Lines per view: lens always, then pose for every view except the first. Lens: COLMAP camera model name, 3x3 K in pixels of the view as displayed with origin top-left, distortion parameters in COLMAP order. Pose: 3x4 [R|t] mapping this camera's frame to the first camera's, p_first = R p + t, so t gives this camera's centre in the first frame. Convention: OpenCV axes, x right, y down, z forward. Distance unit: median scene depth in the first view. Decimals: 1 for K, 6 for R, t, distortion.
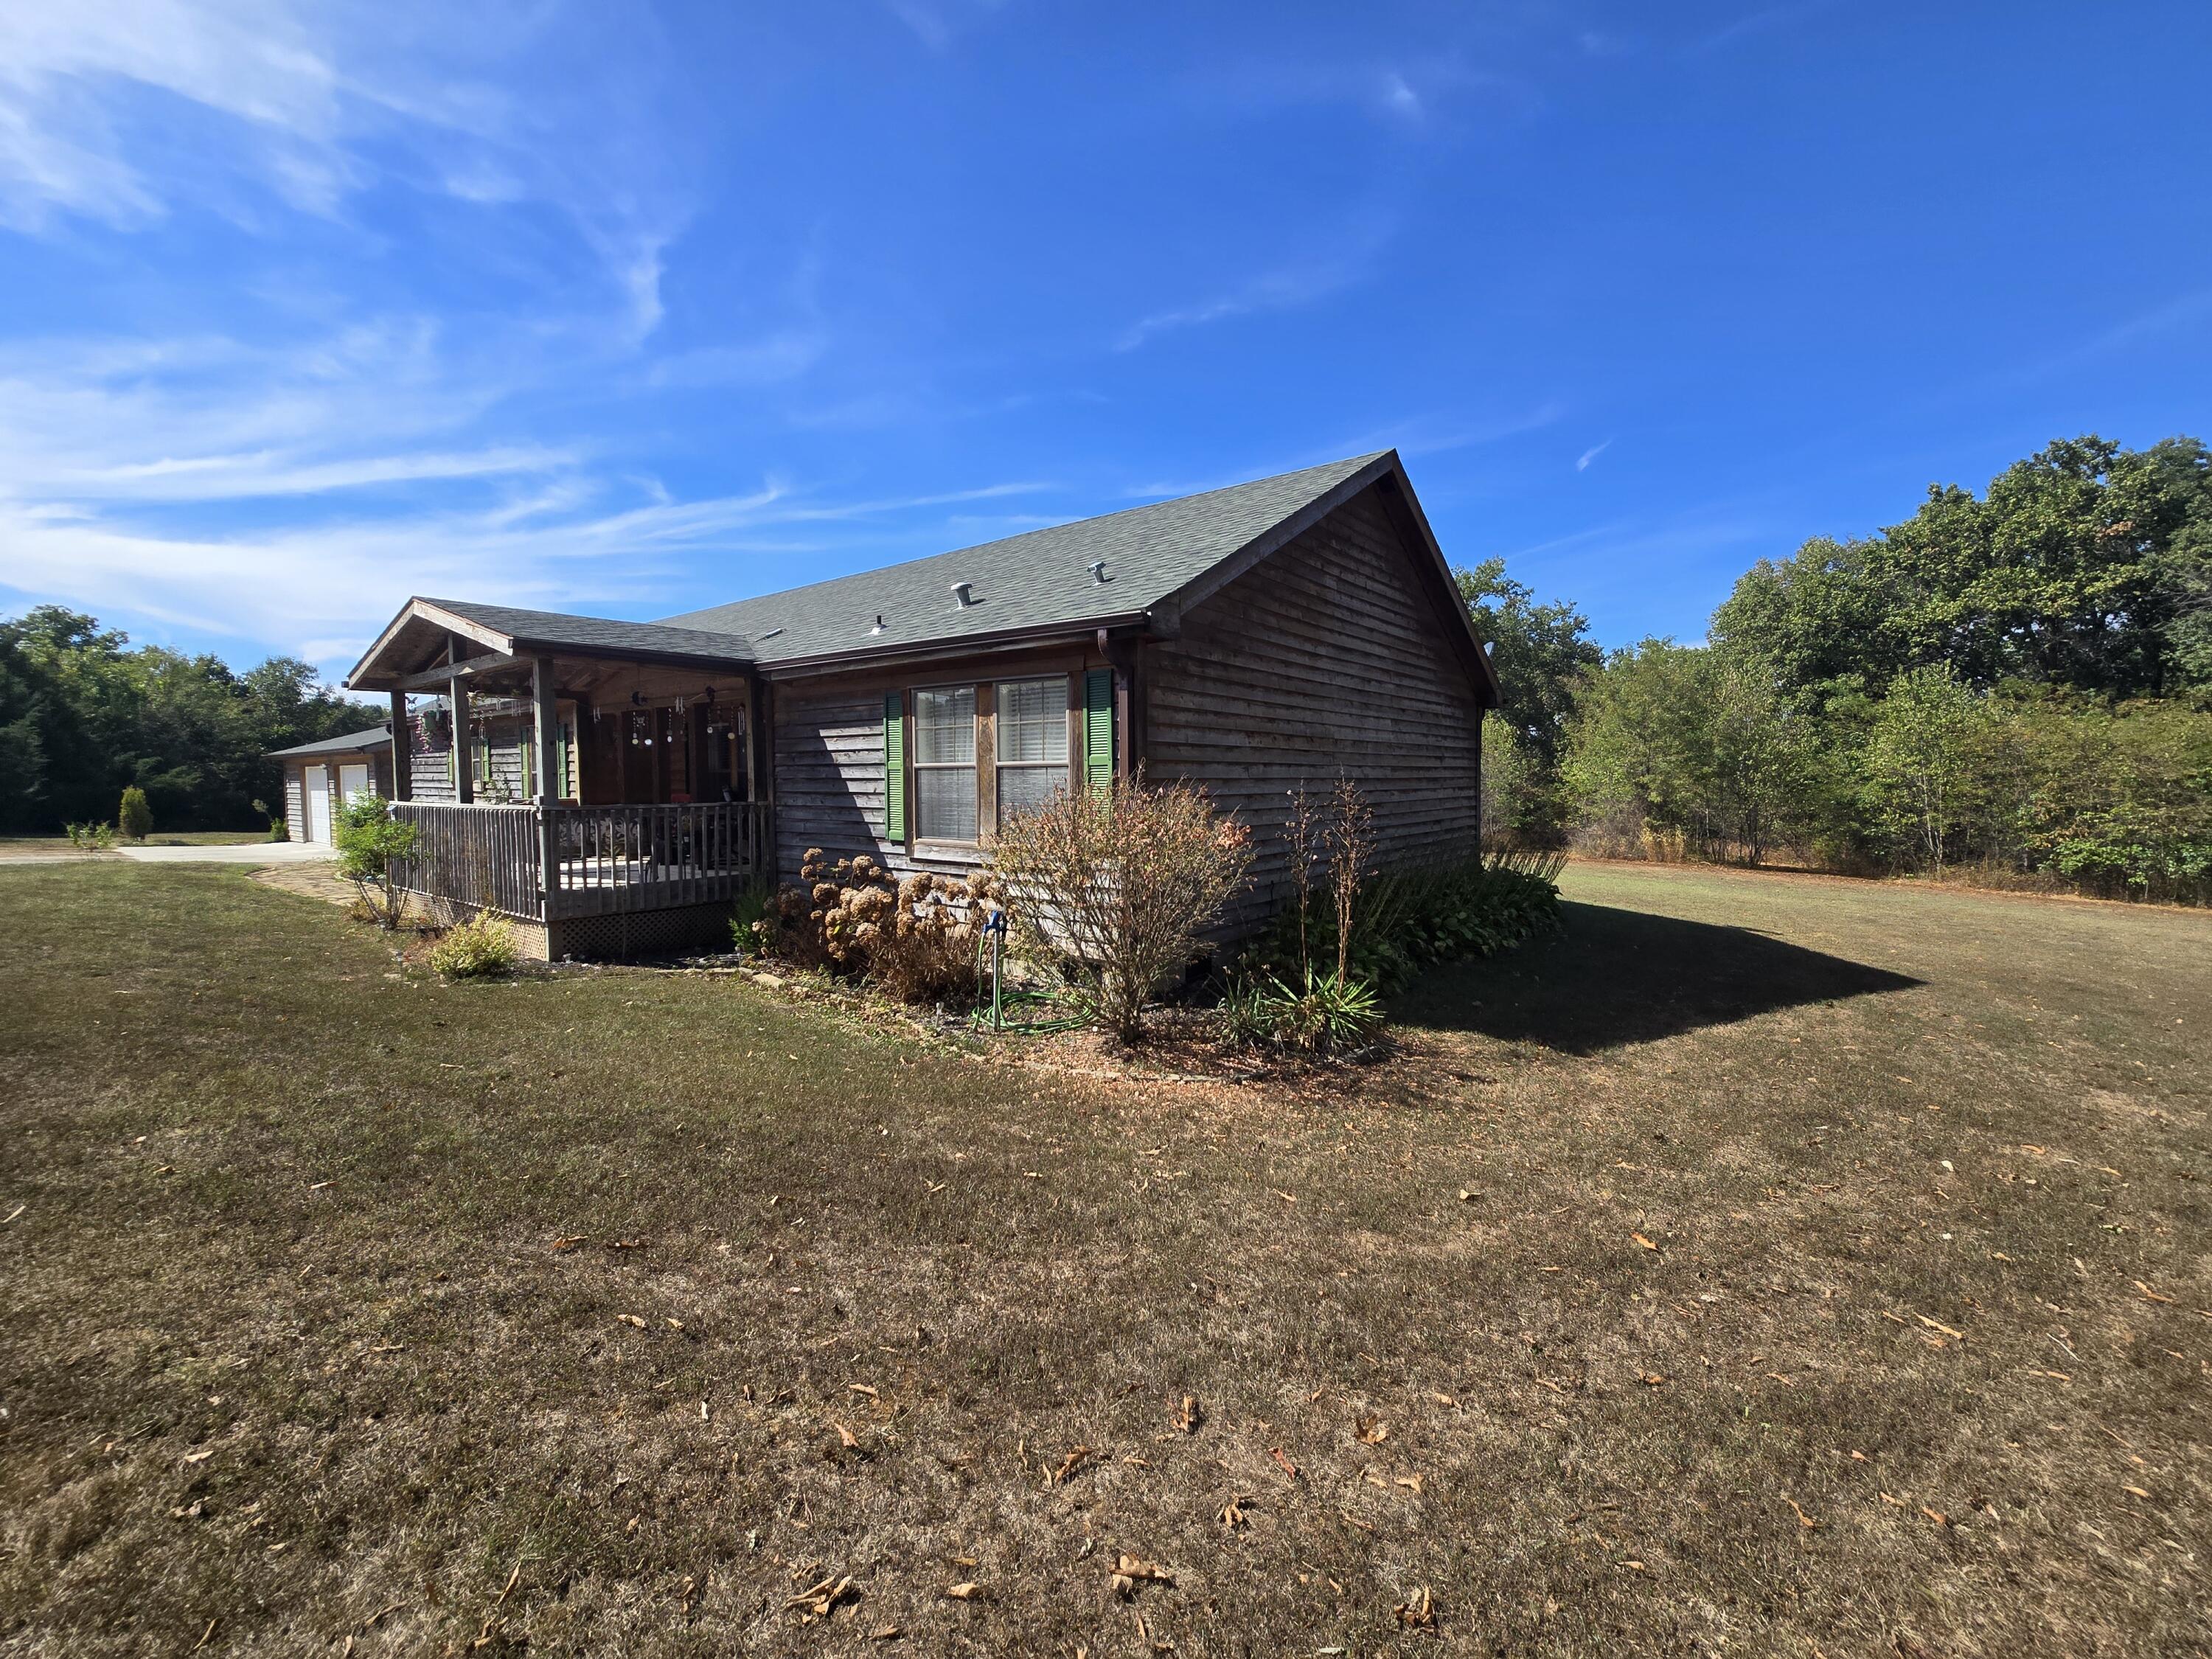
lens RADIAL K [[876.6, 0, 1106.0], [0, 876.6, 829.5], [0, 0, 1]] dist [-0.001483, -0.000119]
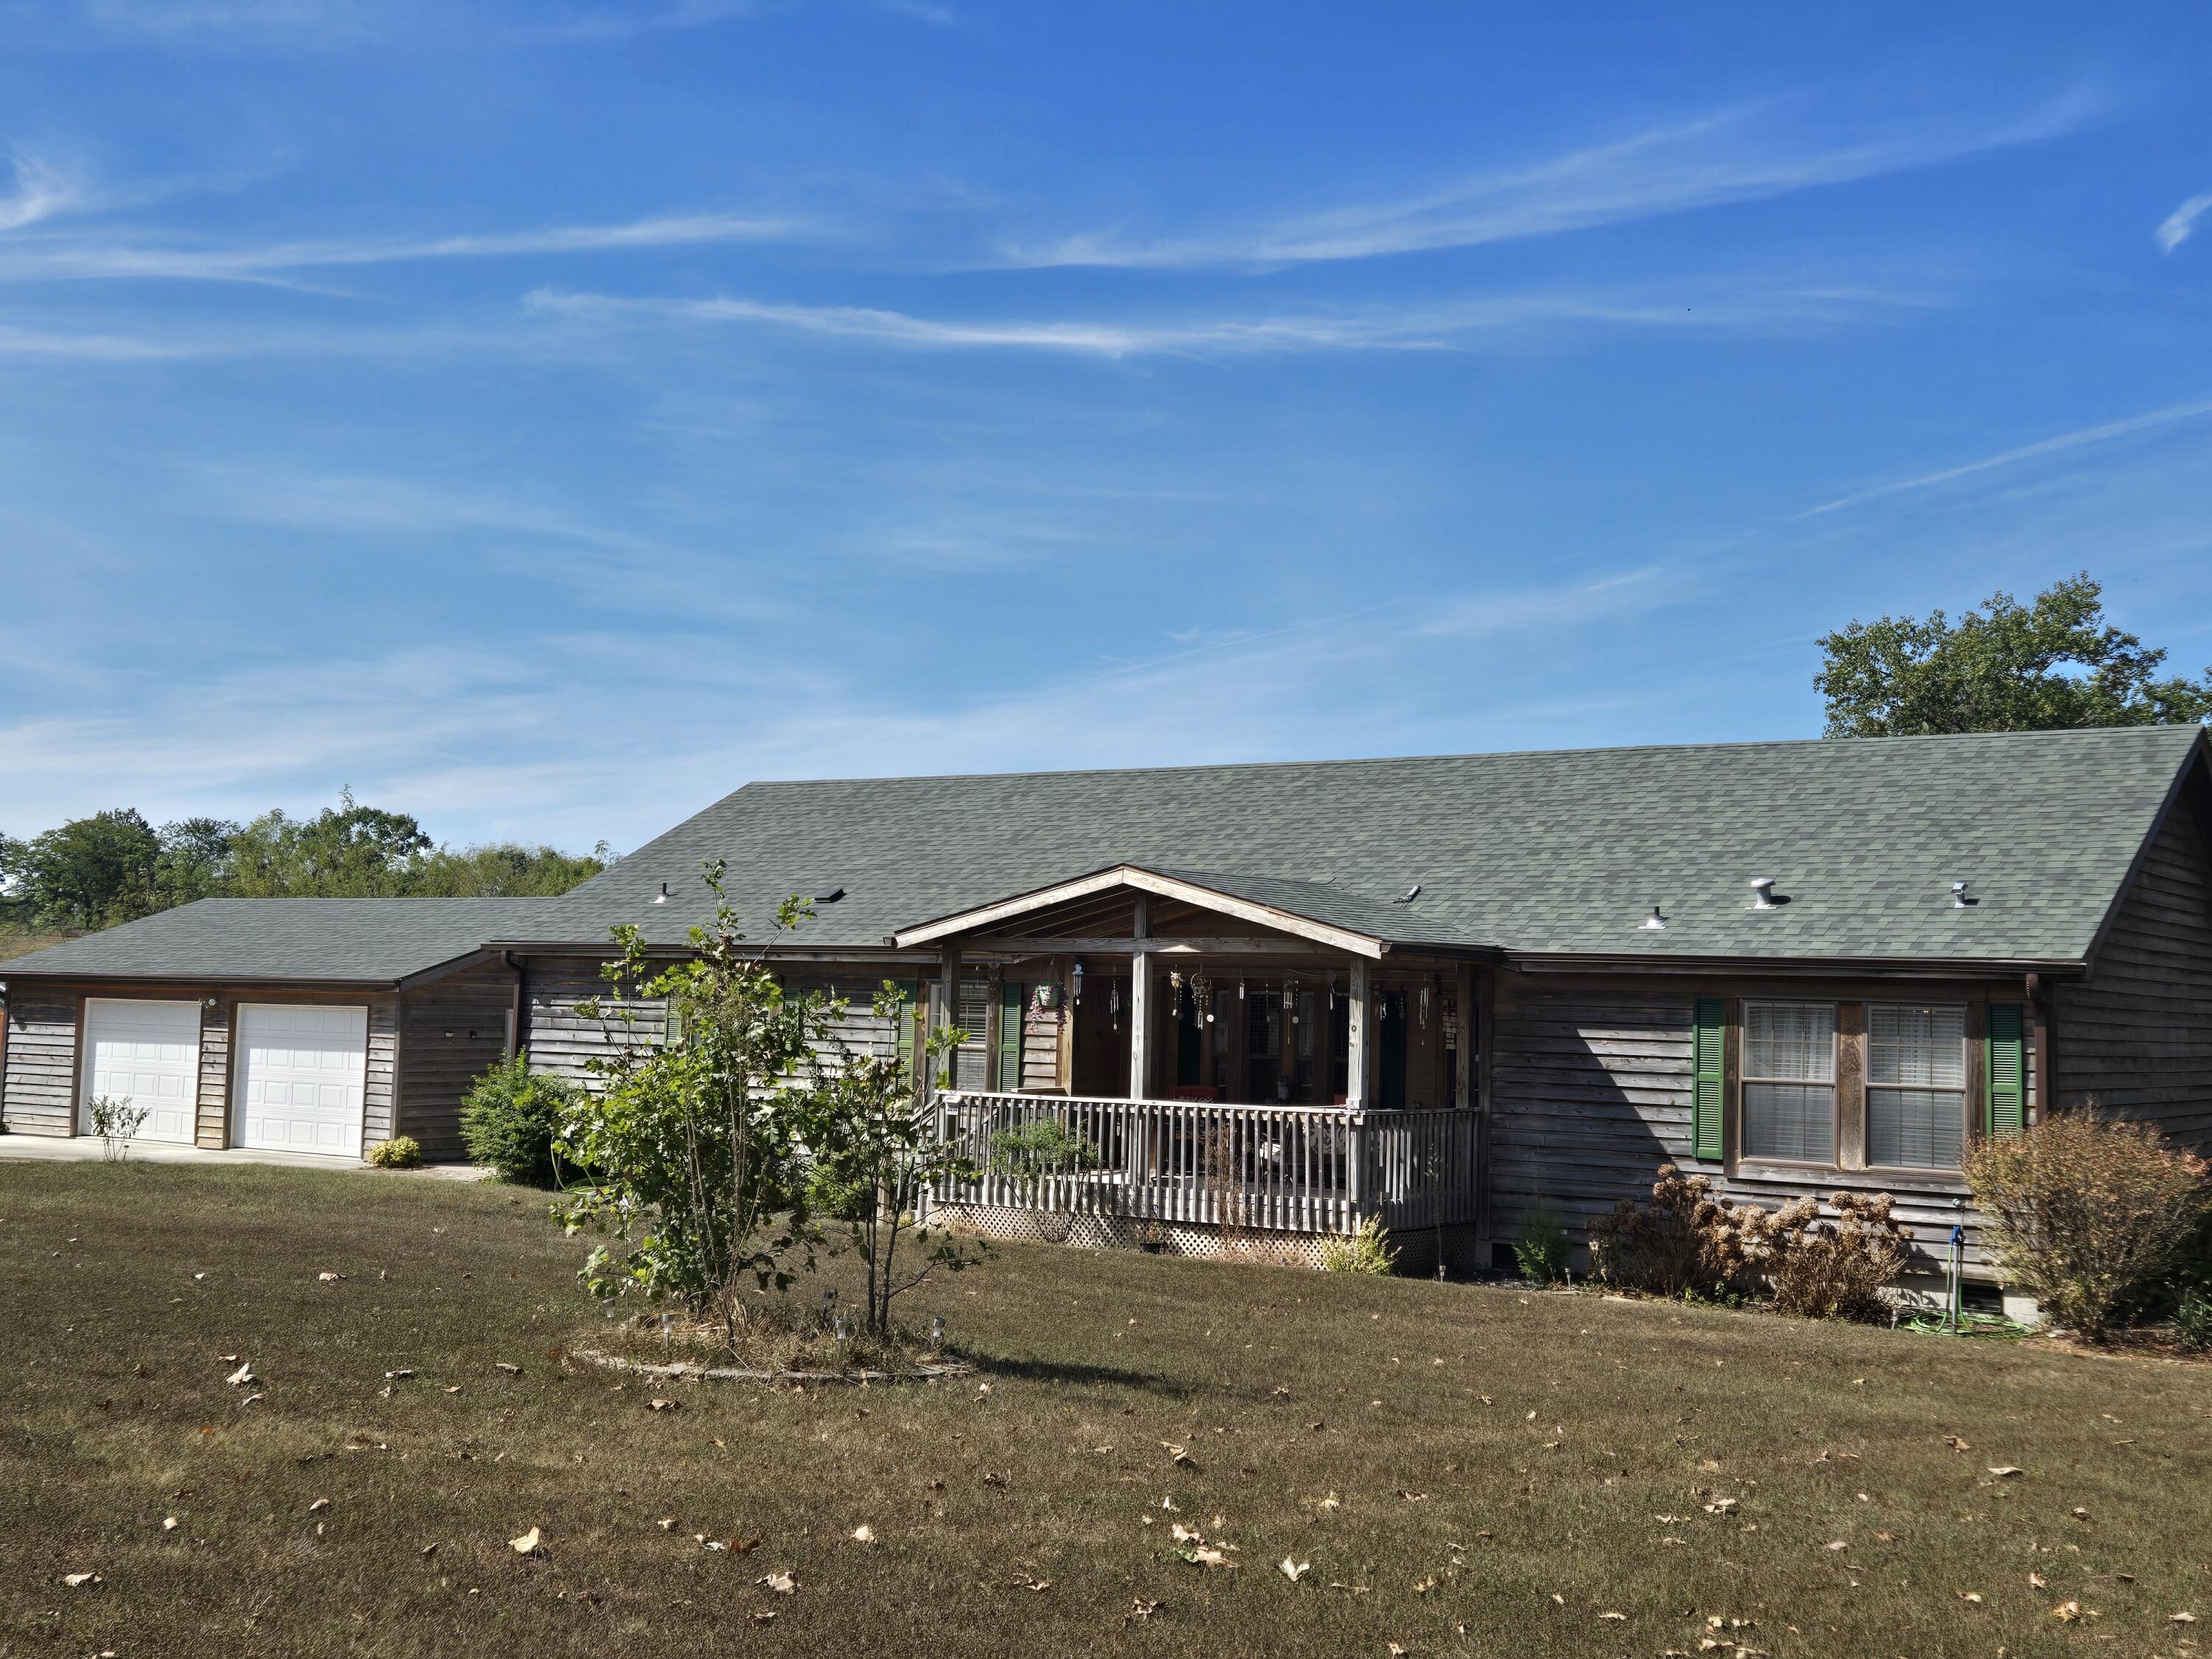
lens RADIAL K [[2261.0, 0, 1106.0], [0, 2261.0, 829.5], [0, 0, 1]] dist [0.044449, 0.006006]
pose [[0.998667, 0.033503, 0.039263, -1.012873], [-0.027736, 0.989878, -0.139184, 0.020446], [-0.043528, 0.137910, 0.989488, -1.431715]]
